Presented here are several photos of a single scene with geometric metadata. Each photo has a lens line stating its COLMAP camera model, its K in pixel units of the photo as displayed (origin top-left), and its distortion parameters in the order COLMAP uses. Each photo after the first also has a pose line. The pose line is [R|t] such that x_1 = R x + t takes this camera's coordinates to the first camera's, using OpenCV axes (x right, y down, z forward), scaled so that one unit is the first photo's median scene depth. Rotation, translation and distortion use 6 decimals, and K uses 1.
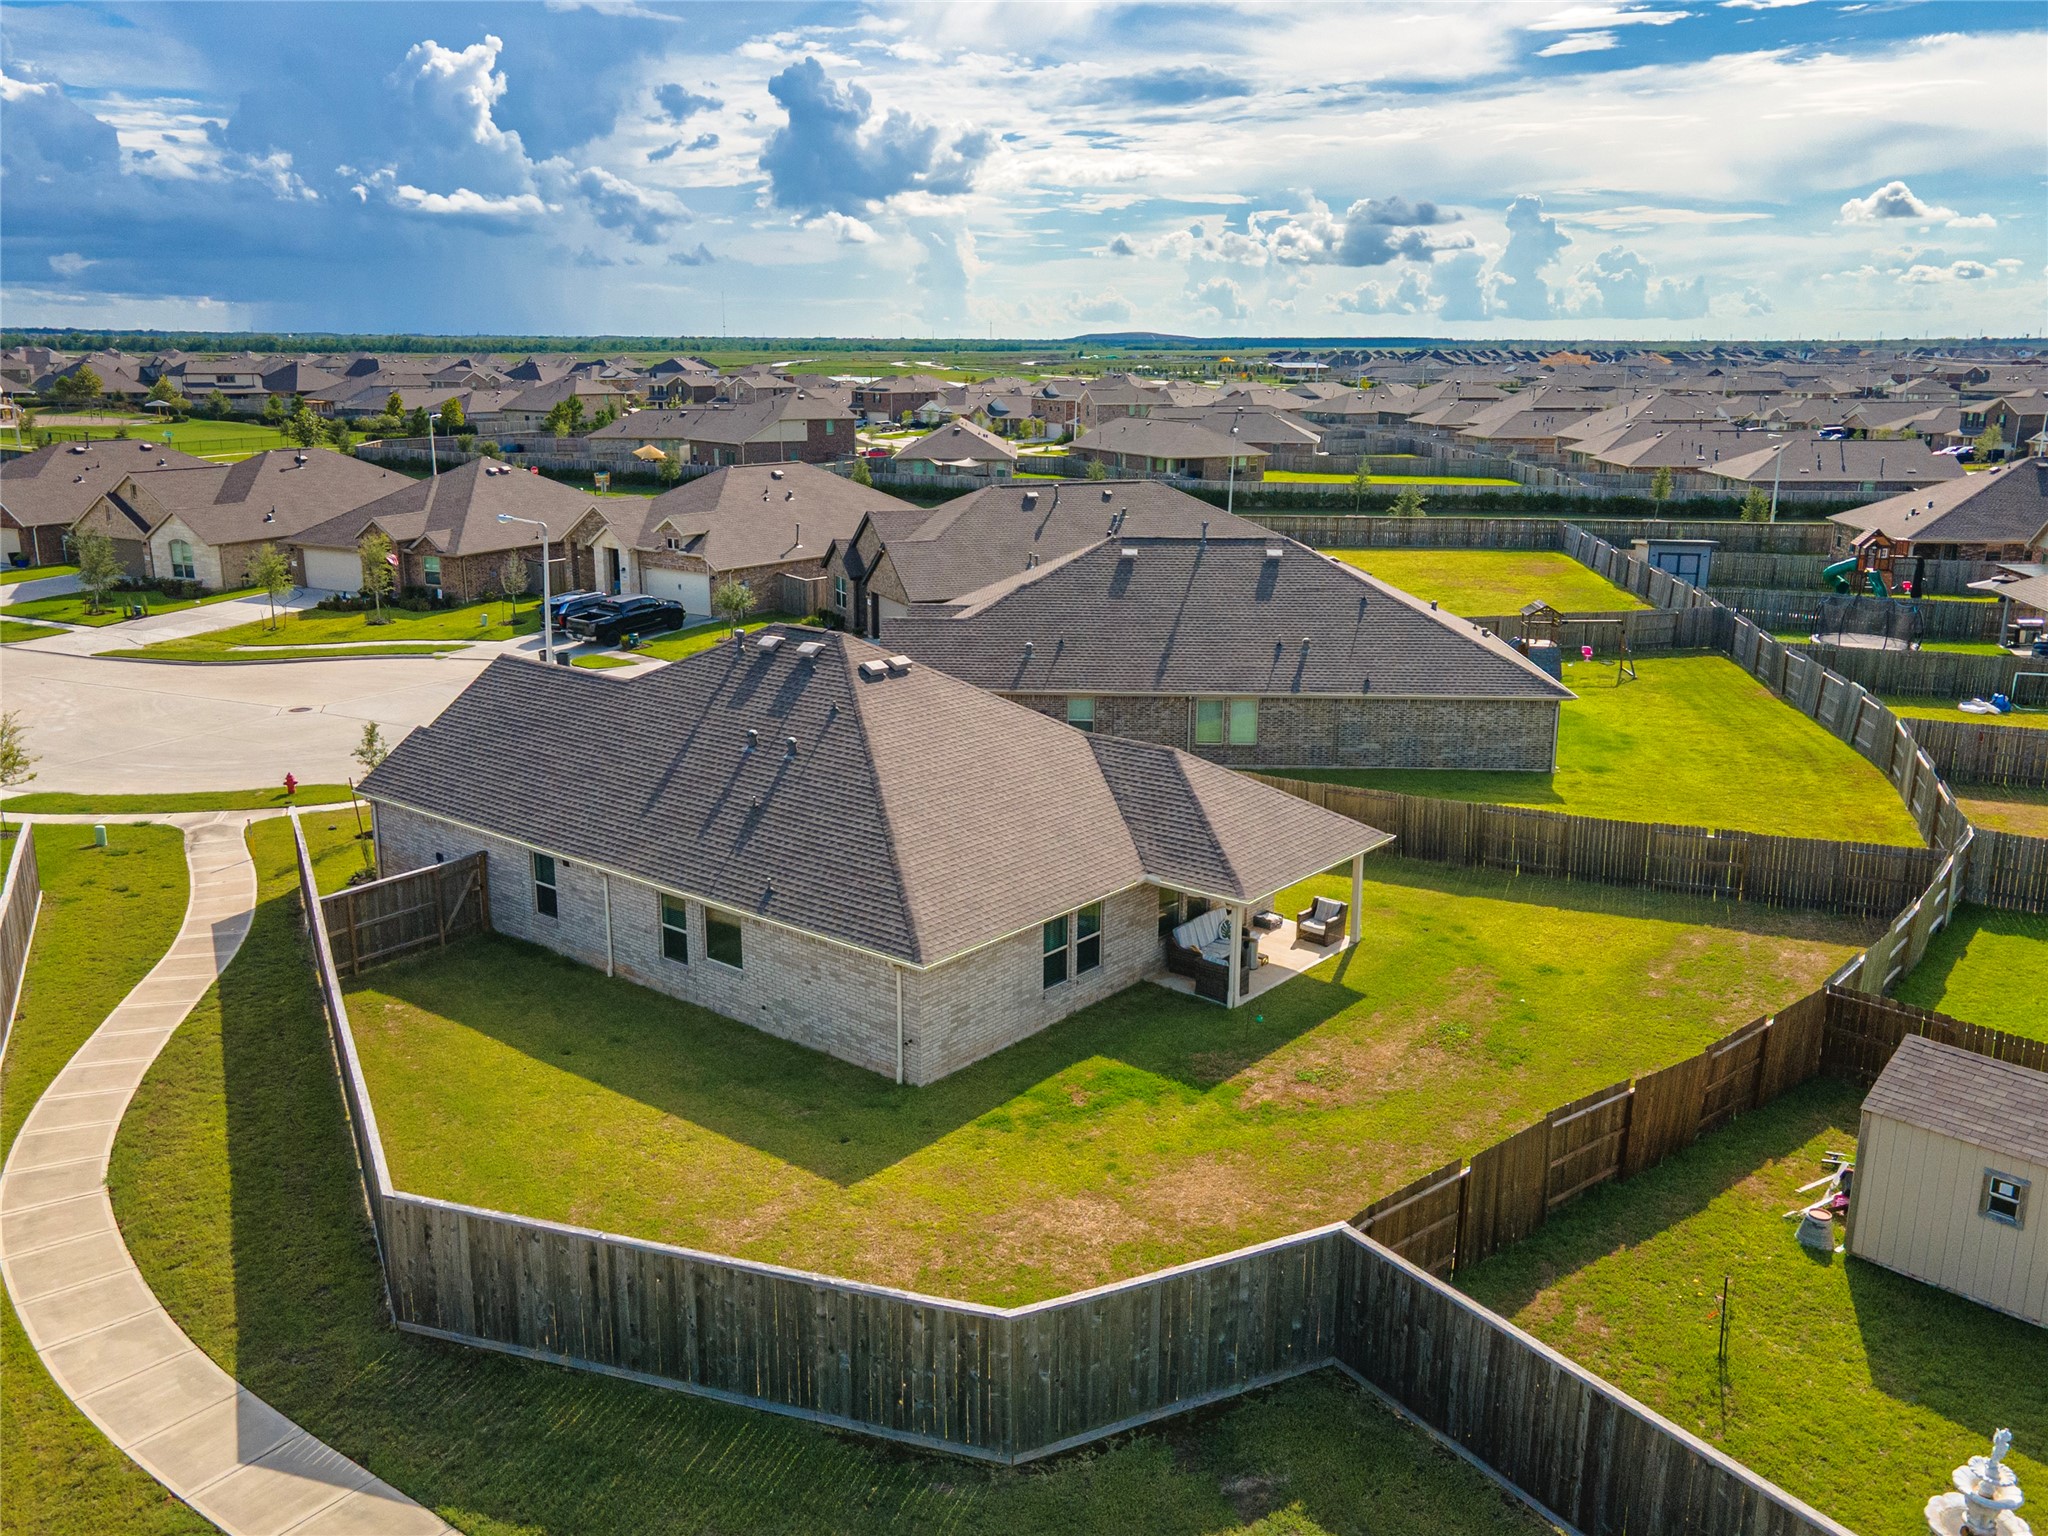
lens RADIAL K [[1686.1, 0, 1024.0], [0, 1686.1, 768.0], [0, 0, 1]] dist [0.036347, 0.011853]
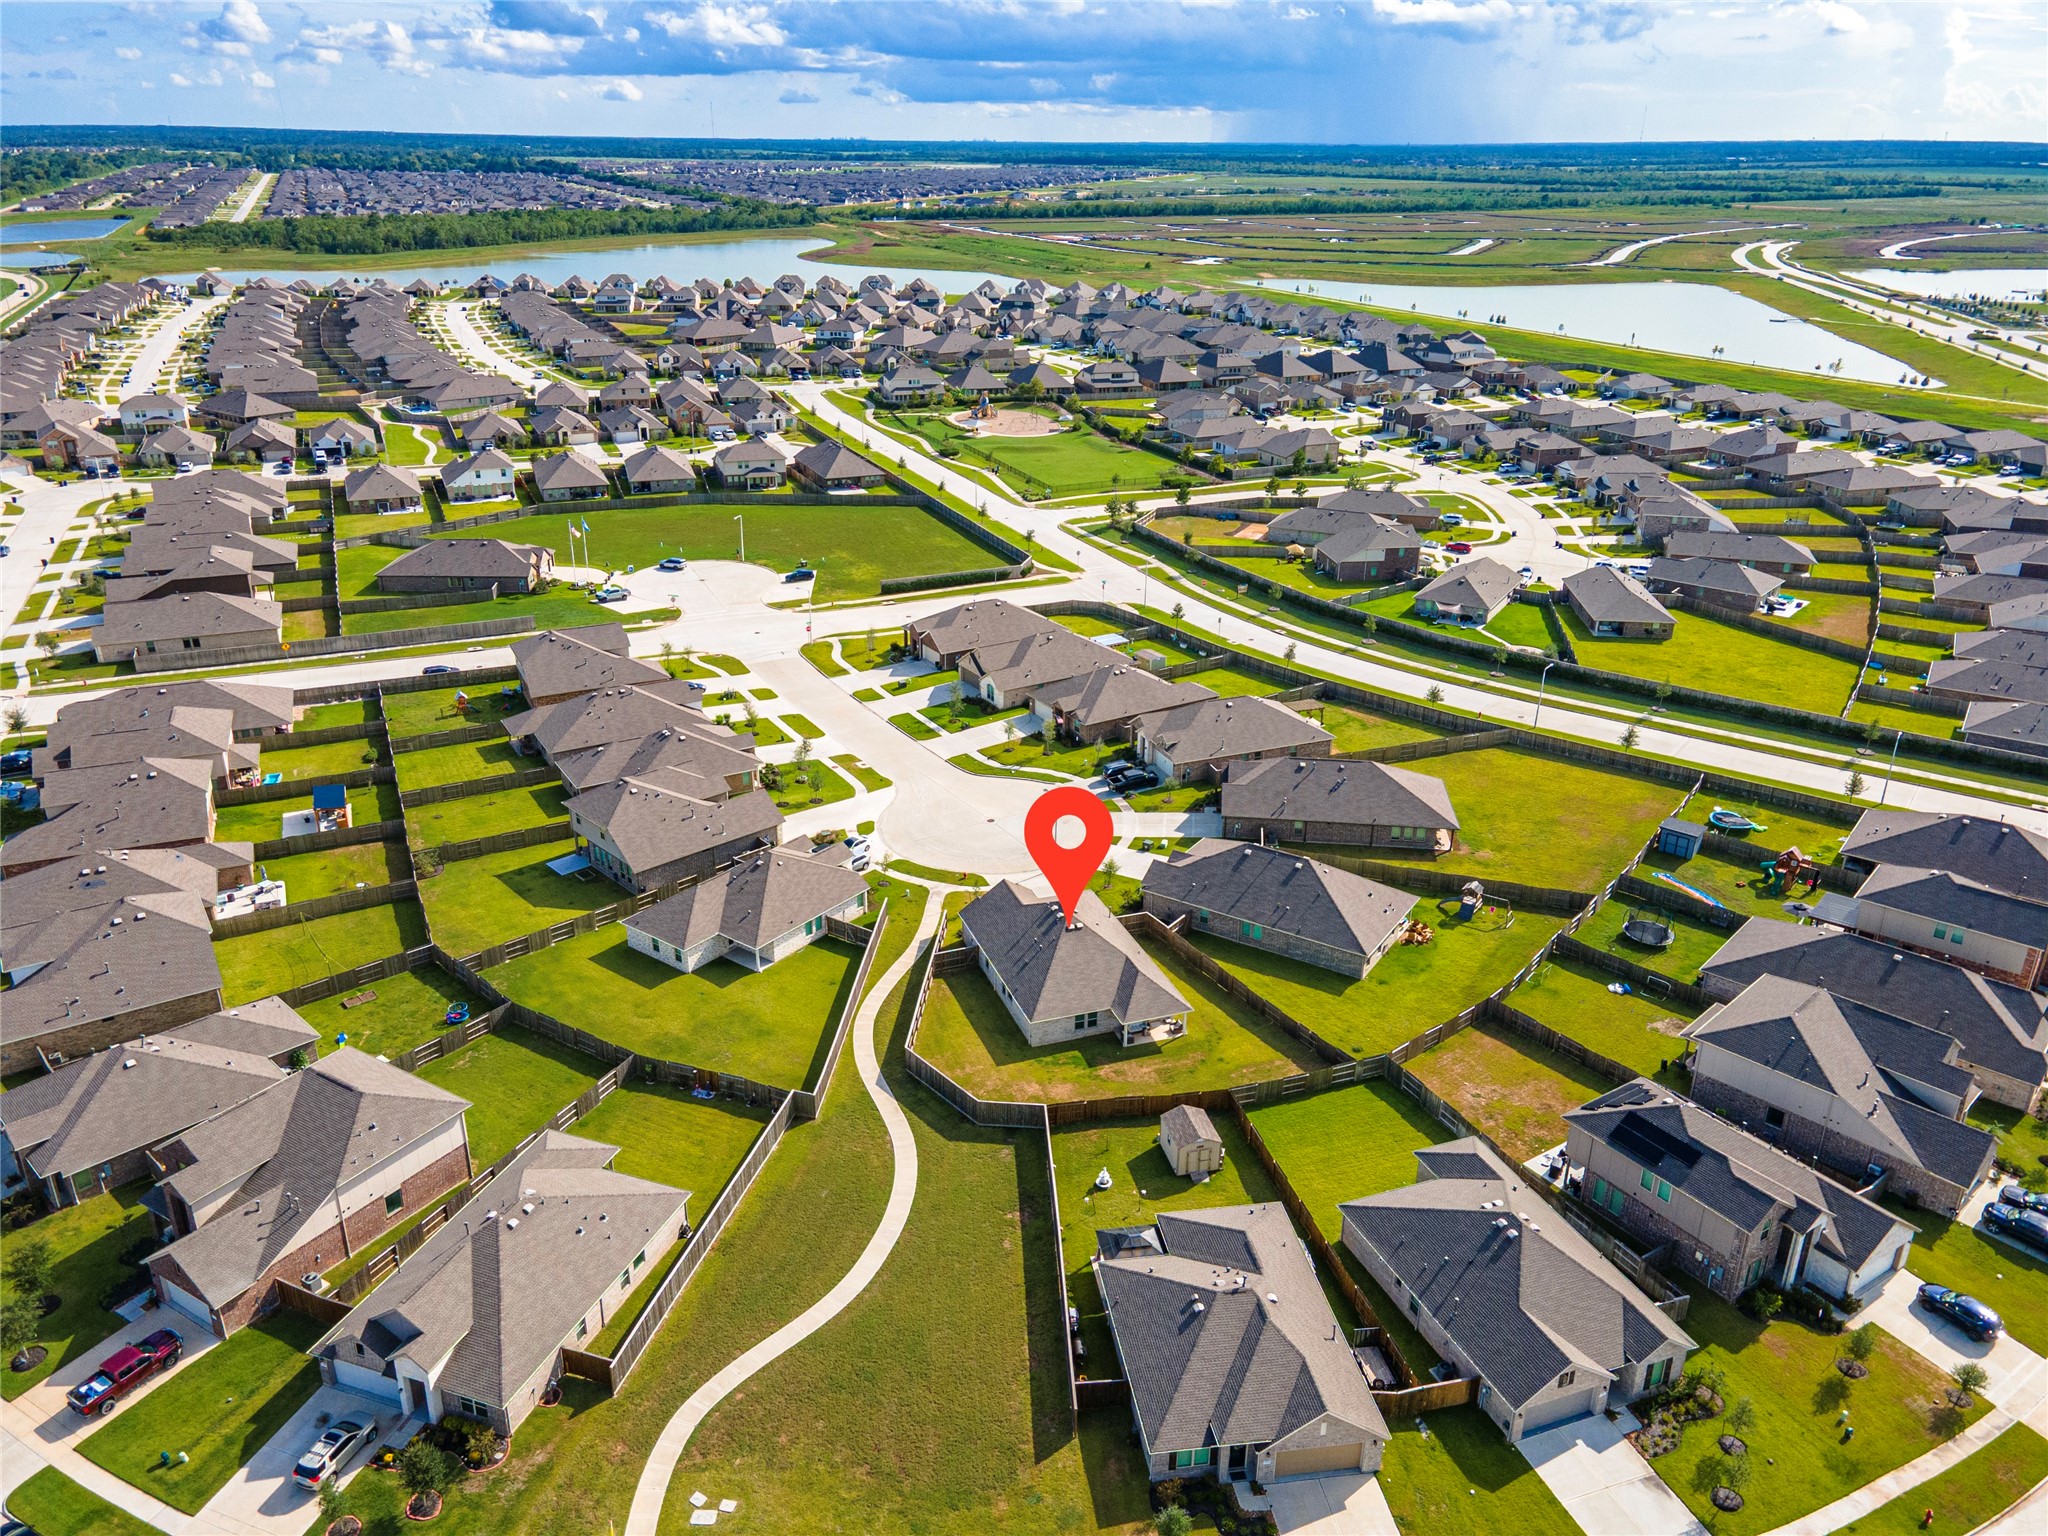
lens RADIAL K [[1437.3, 0, 1029.2], [0, 1437.3, 832.4], [0, 0, 1]] dist [0.130771, 0.001528]
pose [[0.860921, 0.222337, -0.457581, 0.858363], [-0.131047, 0.966011, 0.222821, -0.665810], [0.491570, -0.131867, 0.860796, -1.205167]]
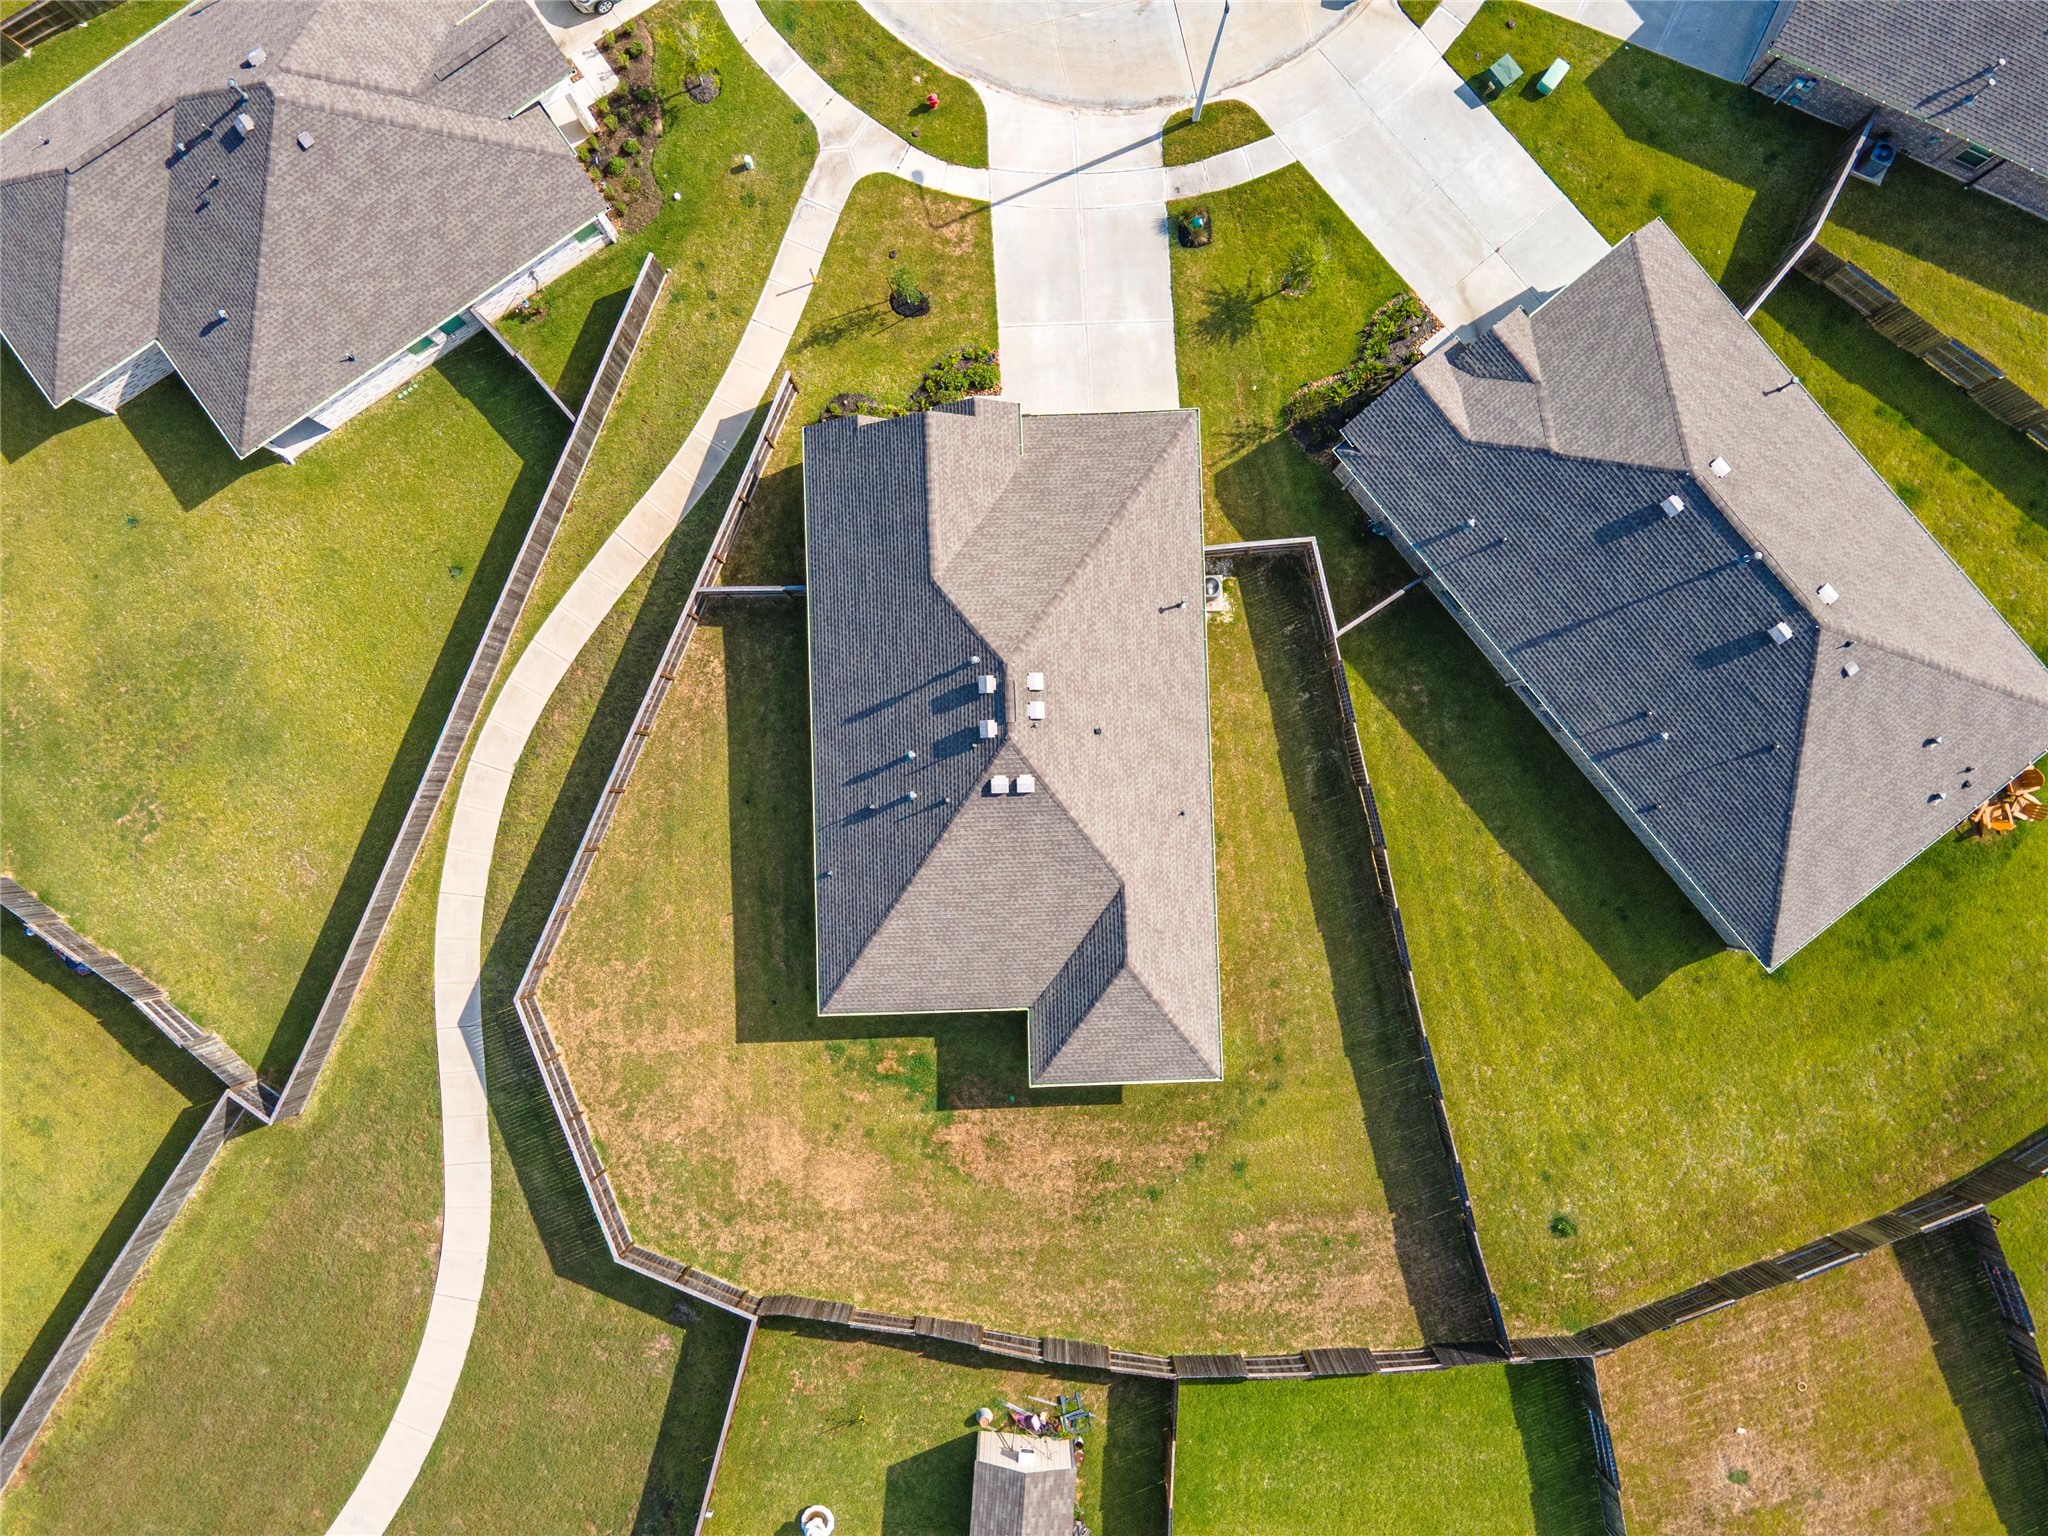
lens RADIAL K [[1487.1, 0, 1024.0], [0, 1487.1, 768.0], [0, 0, 1]] dist [0.032927, 0.028777]
pose [[0.661954, 0.749022, -0.027983, -0.037807], [-0.183311, 0.197976, 0.962913, -0.841828], [0.726784, -0.632274, 0.268356, 0.499025]]
